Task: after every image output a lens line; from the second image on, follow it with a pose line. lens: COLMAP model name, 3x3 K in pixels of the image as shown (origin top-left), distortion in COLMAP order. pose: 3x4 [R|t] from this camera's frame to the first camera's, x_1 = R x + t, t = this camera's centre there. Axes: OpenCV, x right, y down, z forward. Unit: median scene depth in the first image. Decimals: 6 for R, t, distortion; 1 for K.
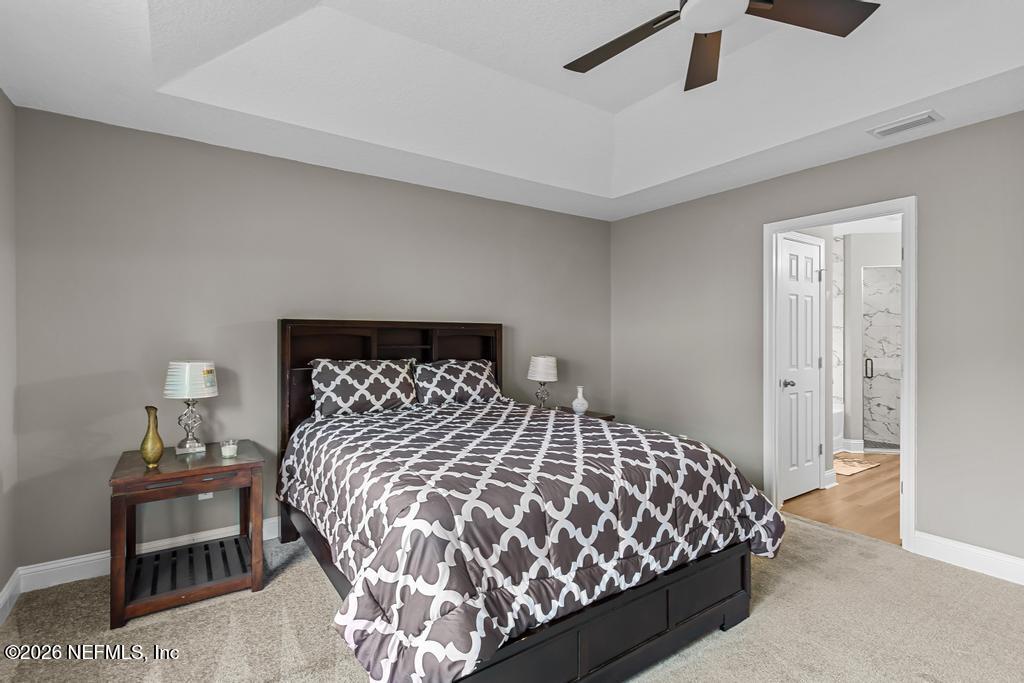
lens RADIAL K [[495.5, 0, 512.0], [0, 495.5, 341.5], [0, 0, 1]] dist [0.000334, -0.000061]
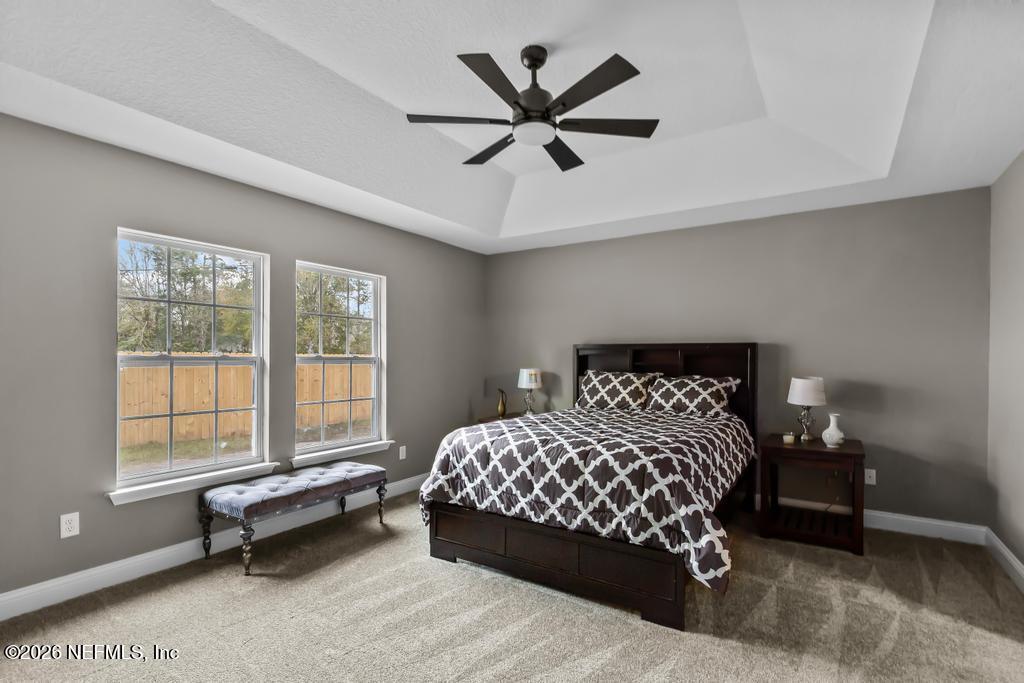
lens RADIAL K [[495.5, 0, 512.0], [0, 495.5, 341.5], [0, 0, 1]] dist [0.000334, -0.000061]
pose [[0.383338, -0.020012, -0.923391, 0.959574], [-0.010591, 0.999604, -0.026061, -0.011355], [0.923547, 0.019770, 0.382975, 0.194549]]
